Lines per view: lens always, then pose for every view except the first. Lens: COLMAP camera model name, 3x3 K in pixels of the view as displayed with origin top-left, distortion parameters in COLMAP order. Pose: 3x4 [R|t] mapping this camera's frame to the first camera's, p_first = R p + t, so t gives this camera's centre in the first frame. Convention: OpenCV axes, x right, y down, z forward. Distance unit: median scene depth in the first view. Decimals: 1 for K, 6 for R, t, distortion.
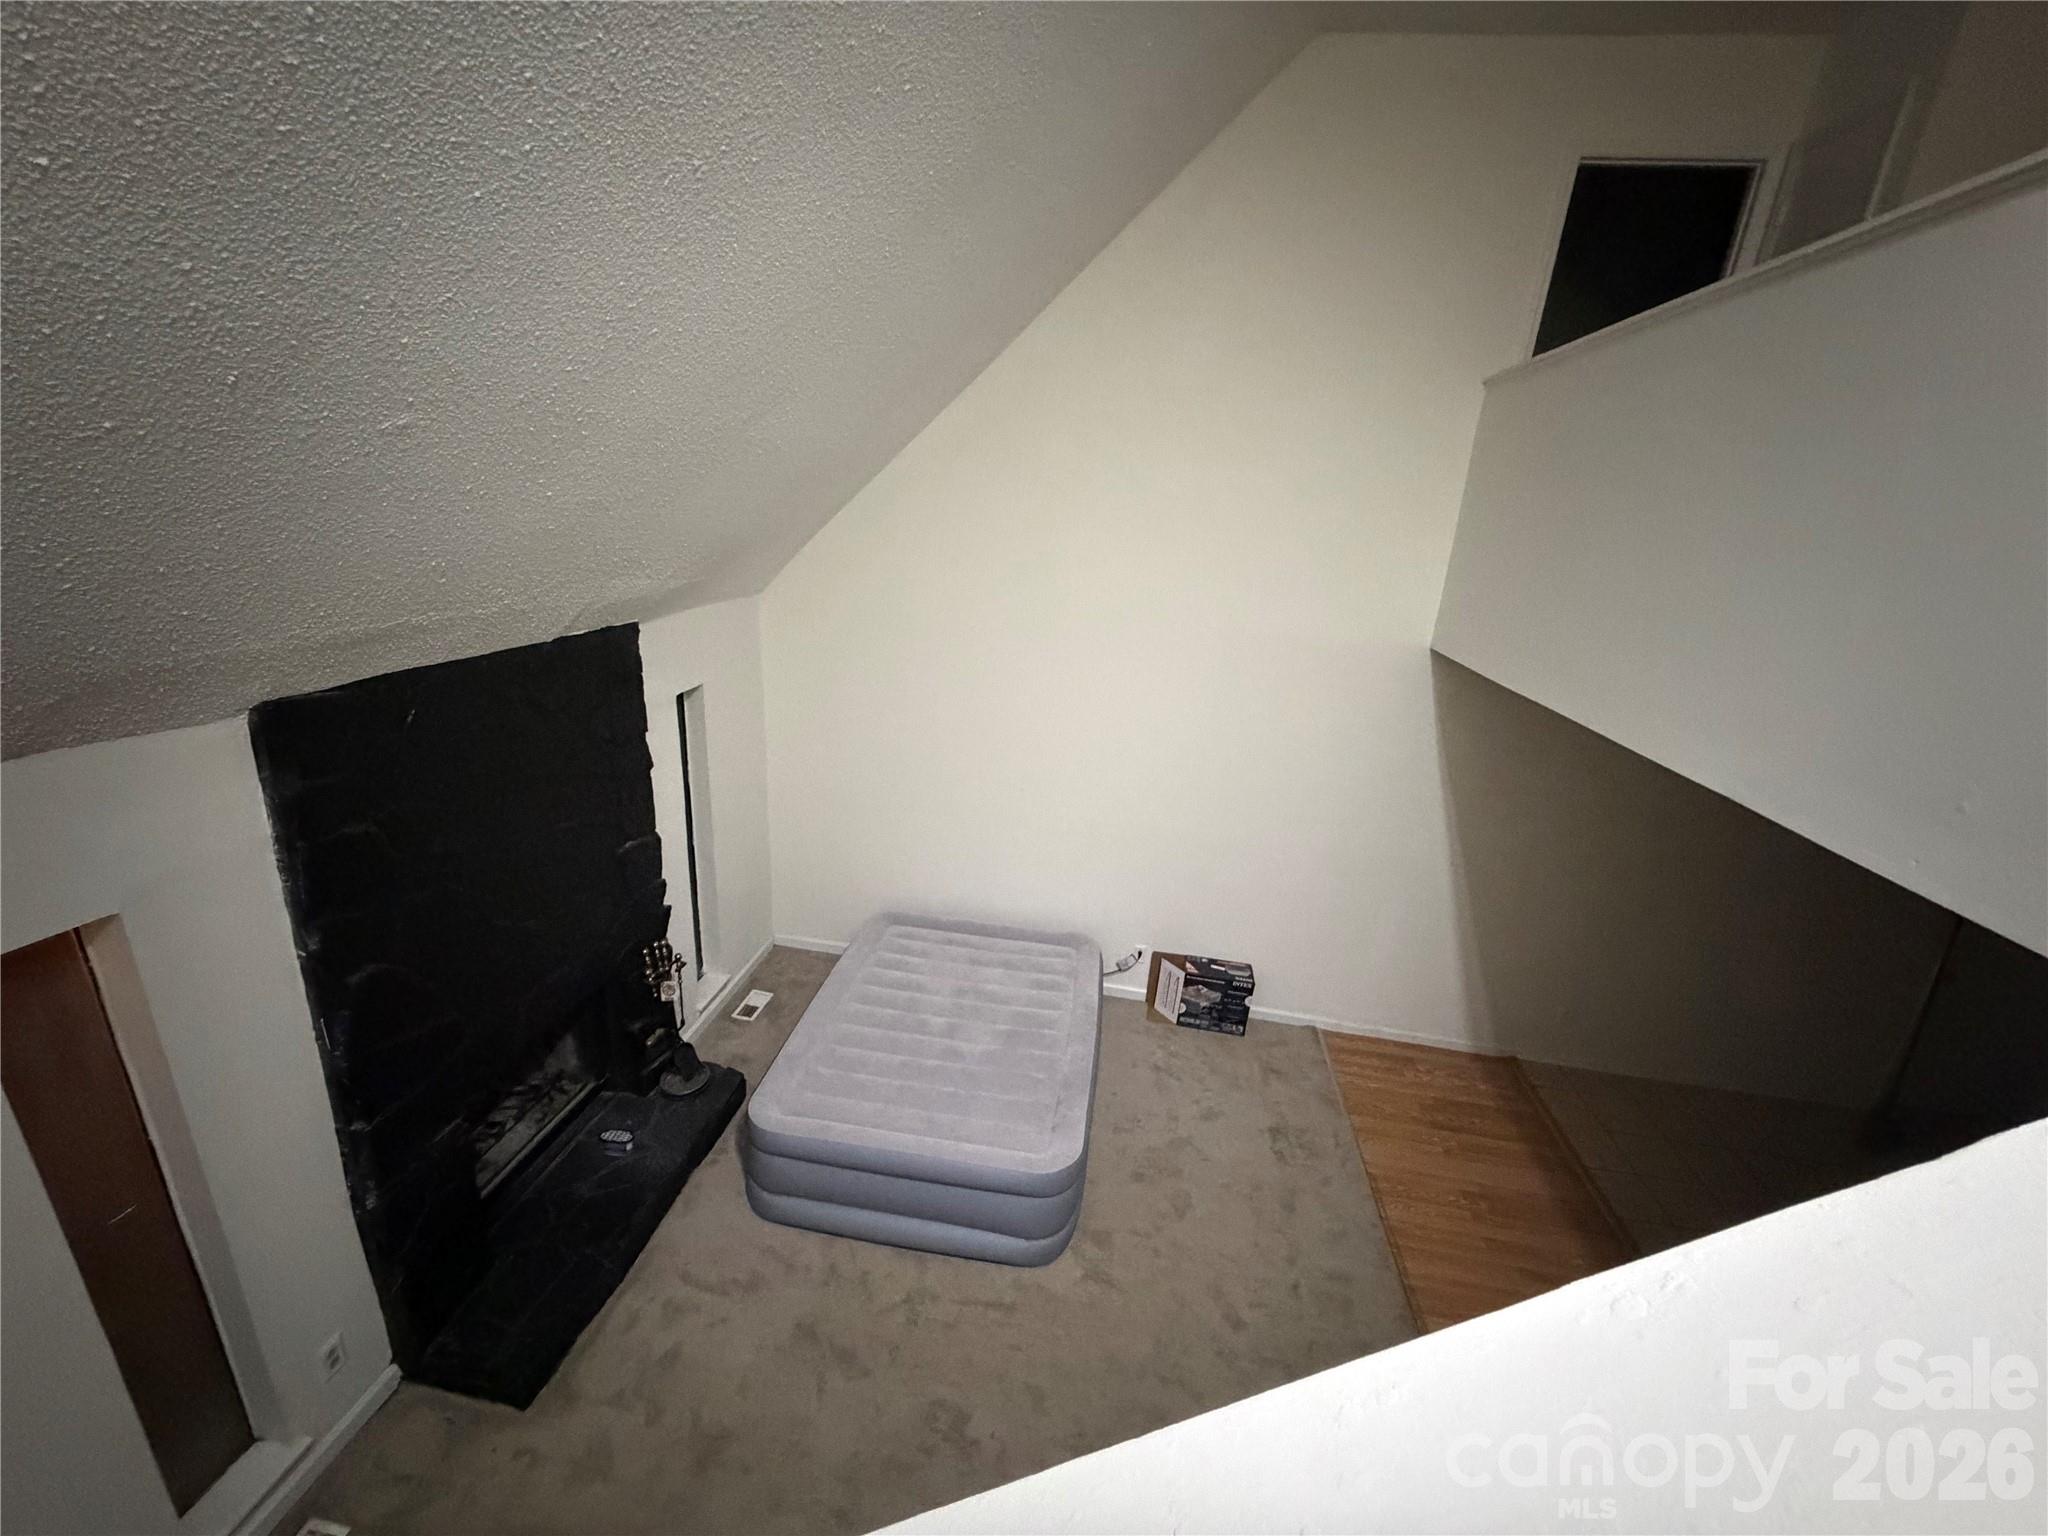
lens RADIAL K [[815.9, 0, 1017.5], [0, 815.9, 766.4], [0, 0, 1]] dist [-0.000967, -0.000429]
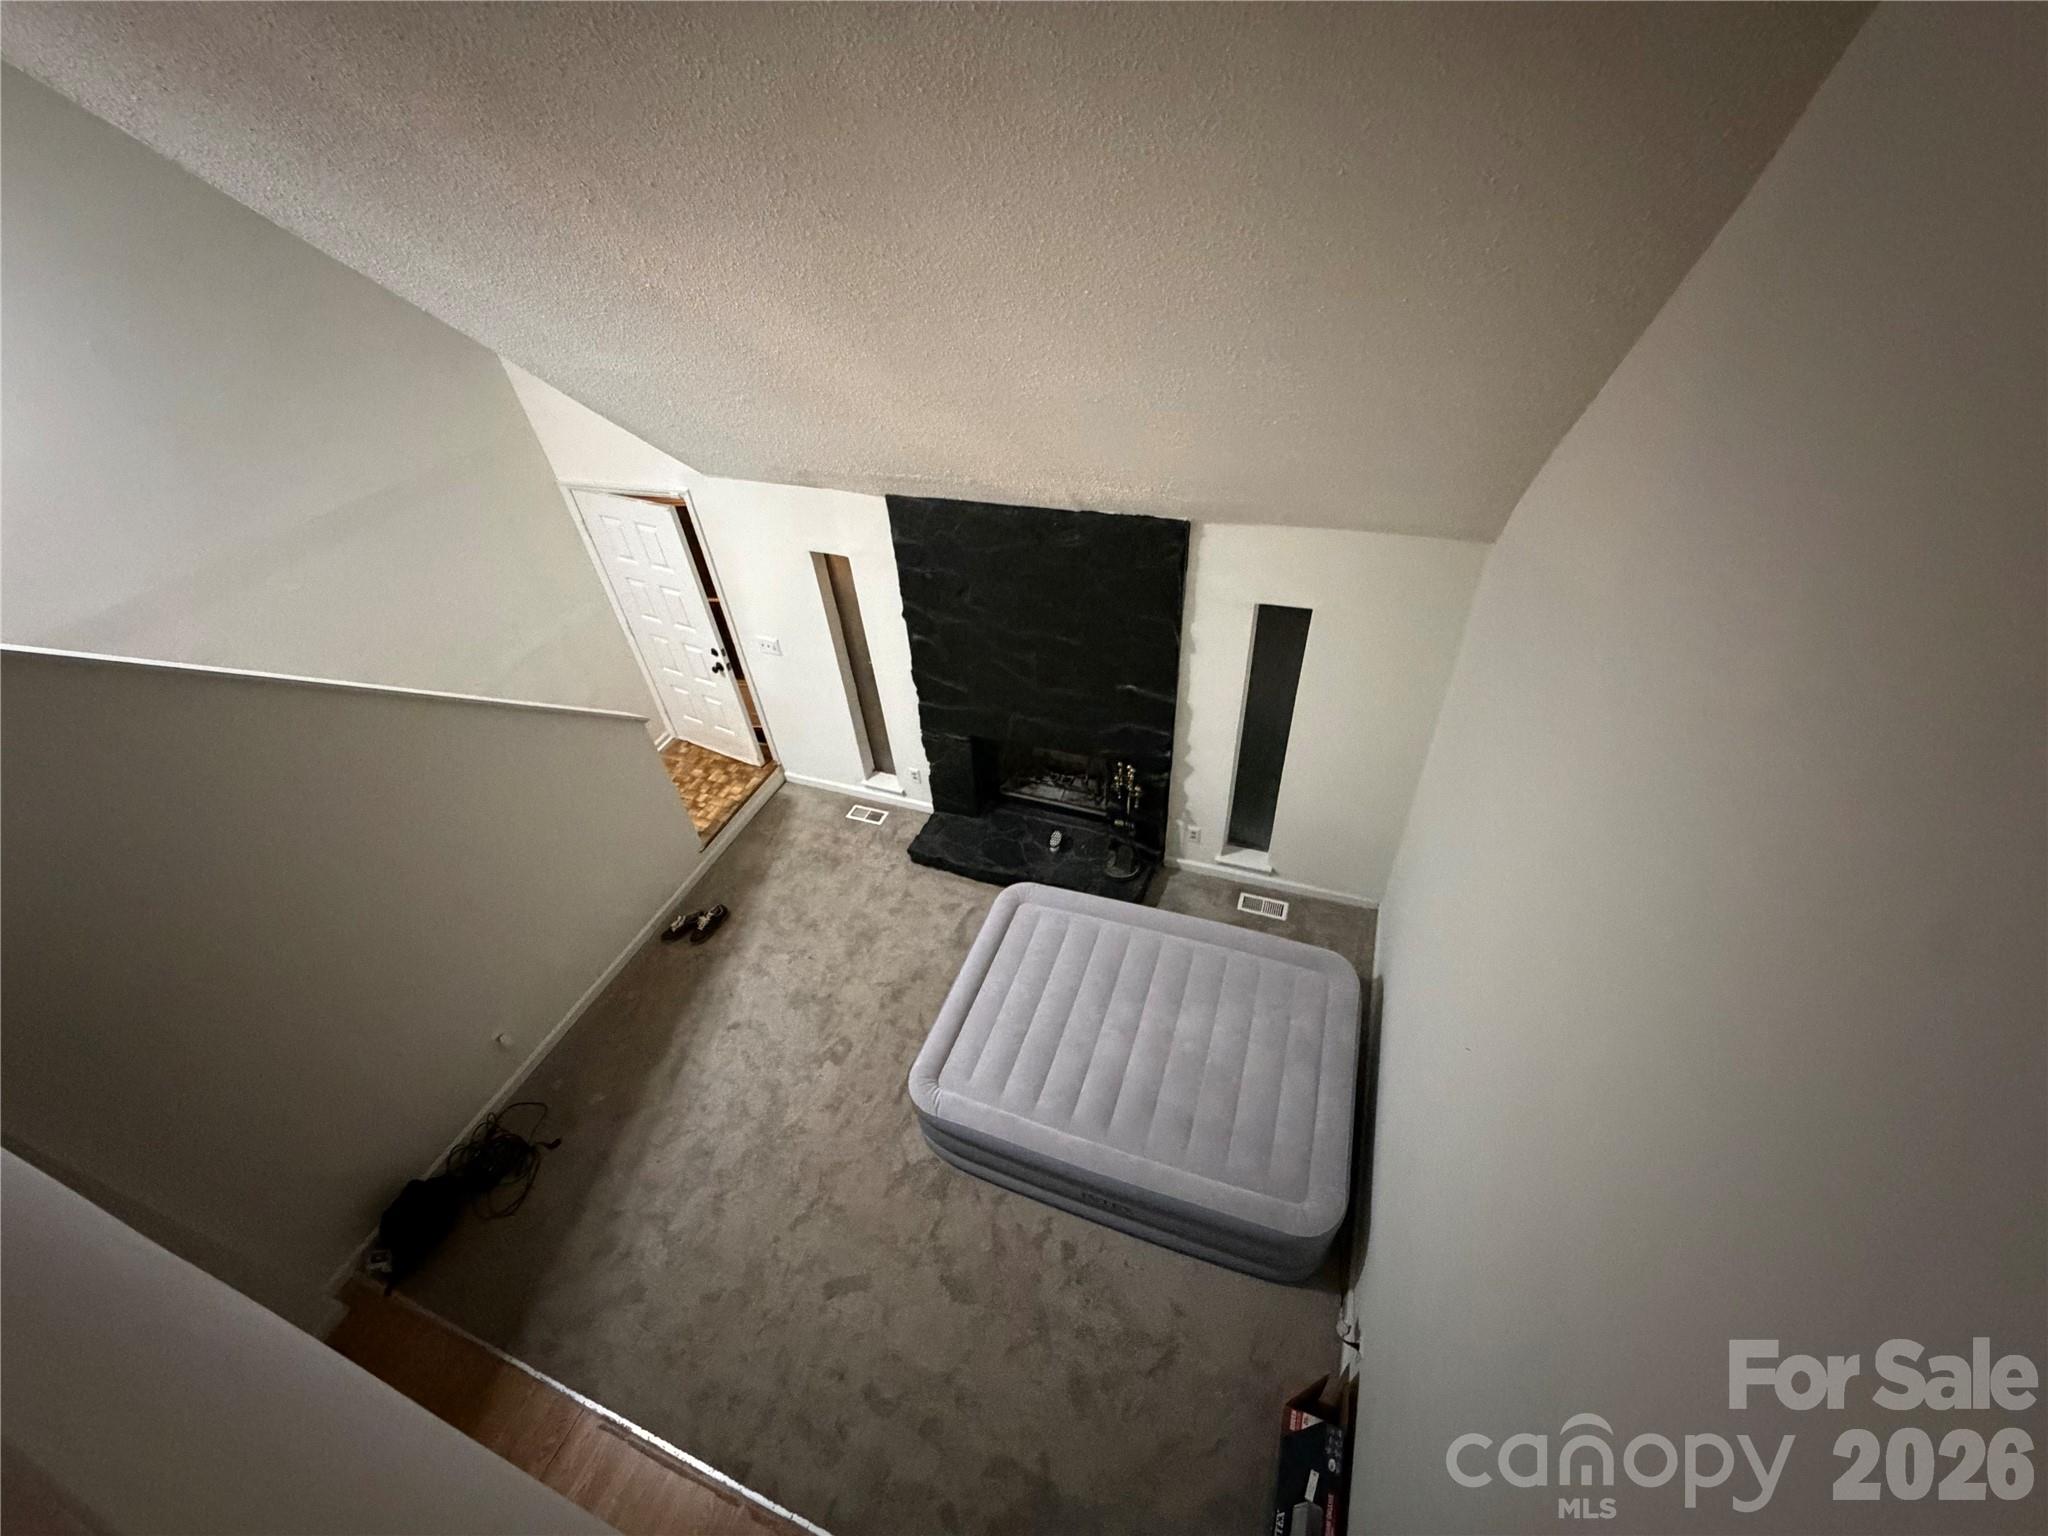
lens RADIAL K [[815.9, 0, 1017.5], [0, 815.9, 766.4], [0, 0, 1]] dist [-0.000967, -0.000429]
pose [[-0.206247, 0.604585, -0.769376, 0.472518], [-0.249971, 0.727636, 0.638795, -0.462873], [0.946032, 0.324072, 0.001056, 0.730622]]
